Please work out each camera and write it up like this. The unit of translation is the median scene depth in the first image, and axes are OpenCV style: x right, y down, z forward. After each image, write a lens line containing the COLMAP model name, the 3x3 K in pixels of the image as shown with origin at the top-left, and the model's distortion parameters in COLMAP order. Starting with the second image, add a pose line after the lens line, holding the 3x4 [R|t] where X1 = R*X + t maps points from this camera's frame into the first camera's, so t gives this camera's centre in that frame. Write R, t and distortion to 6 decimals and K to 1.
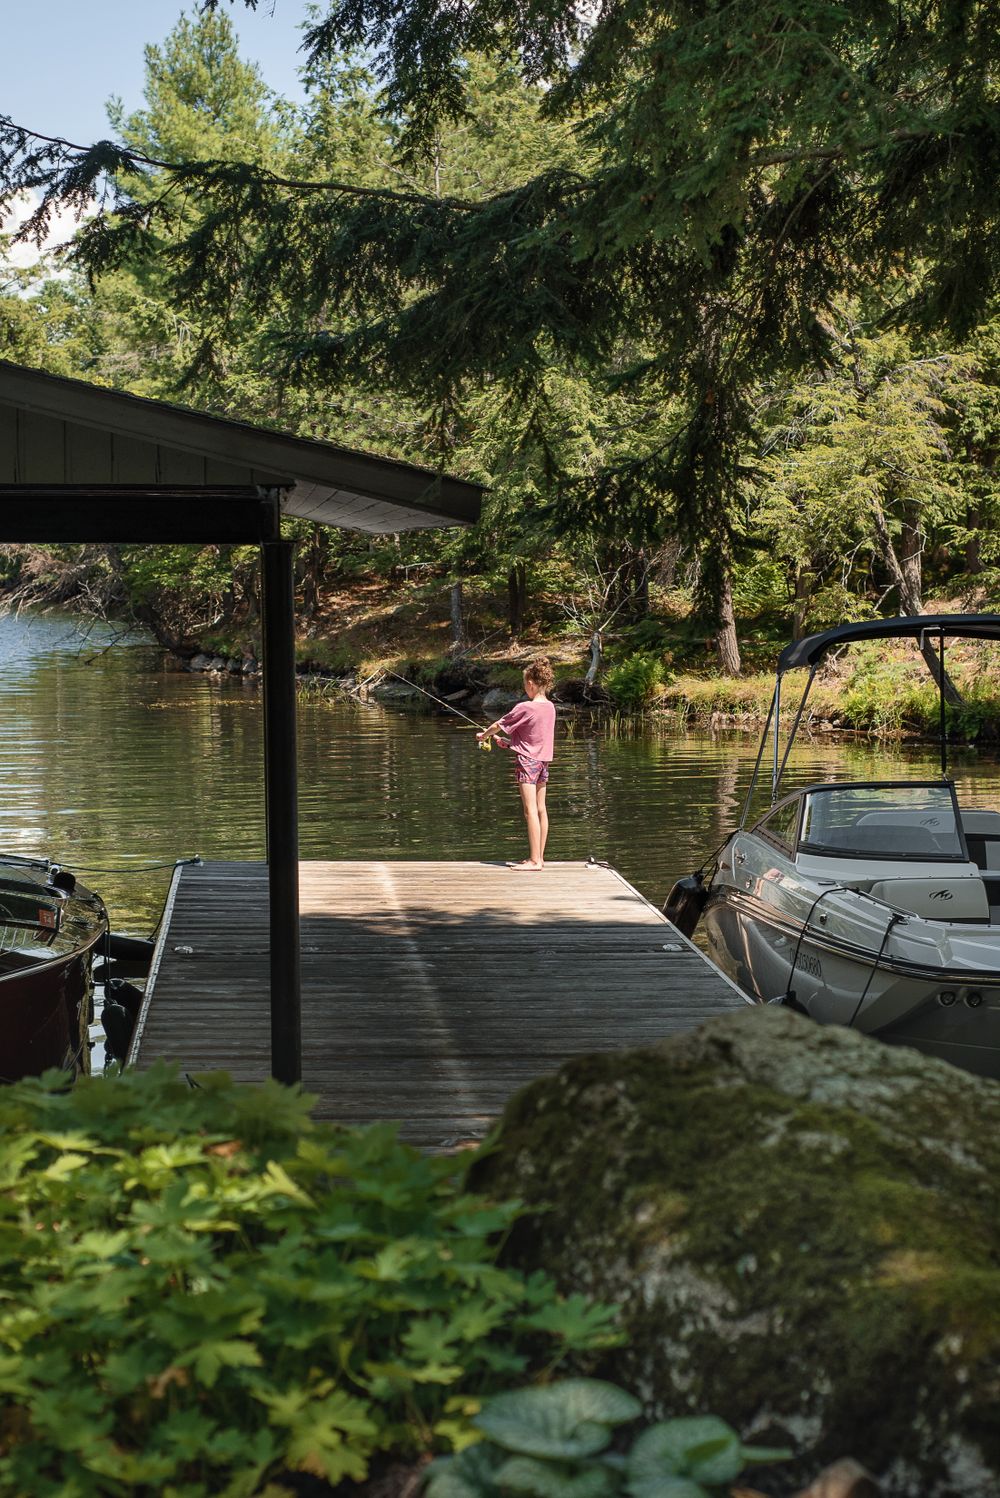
lens RADIAL K [[3272.0, 0, 500.0], [0, 3272.0, 749.0], [0, 0, 1]] dist [-0.013206, -0.008238]
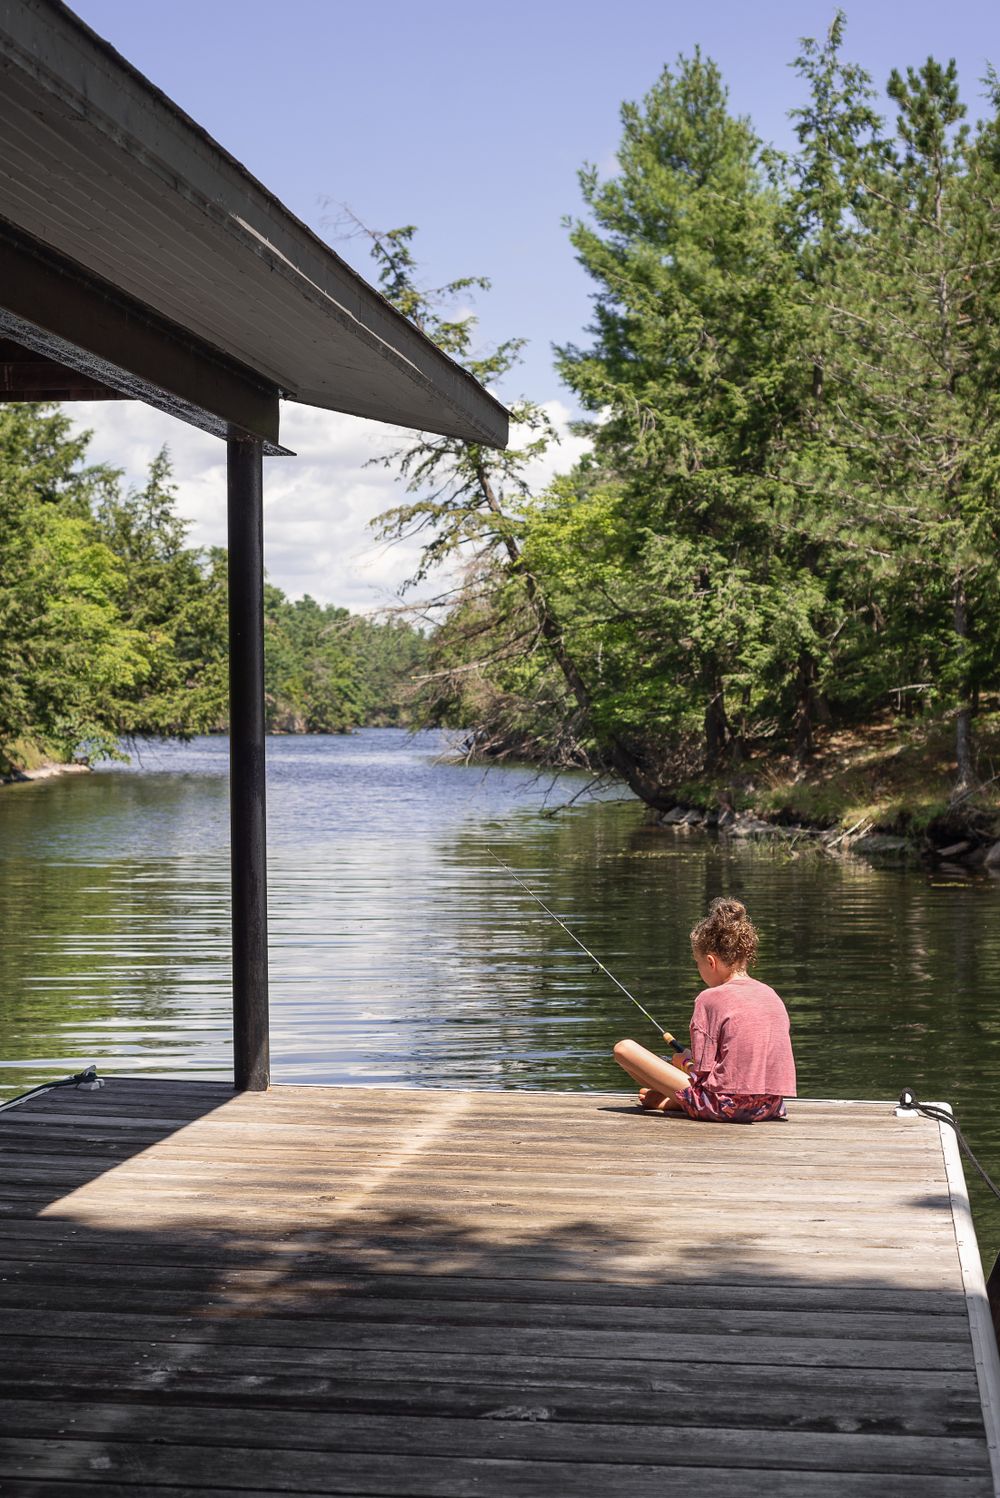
lens RADIAL K [[3272.0, 0, 500.0], [0, 3272.0, 749.0], [0, 0, 1]] dist [-0.013206, -0.008238]
pose [[0.983992, -0.002239, -0.178196, 0.014660], [-0.007295, 0.998577, -0.052826, 0.001406], [0.178061, 0.053280, 0.982576, 0.163660]]
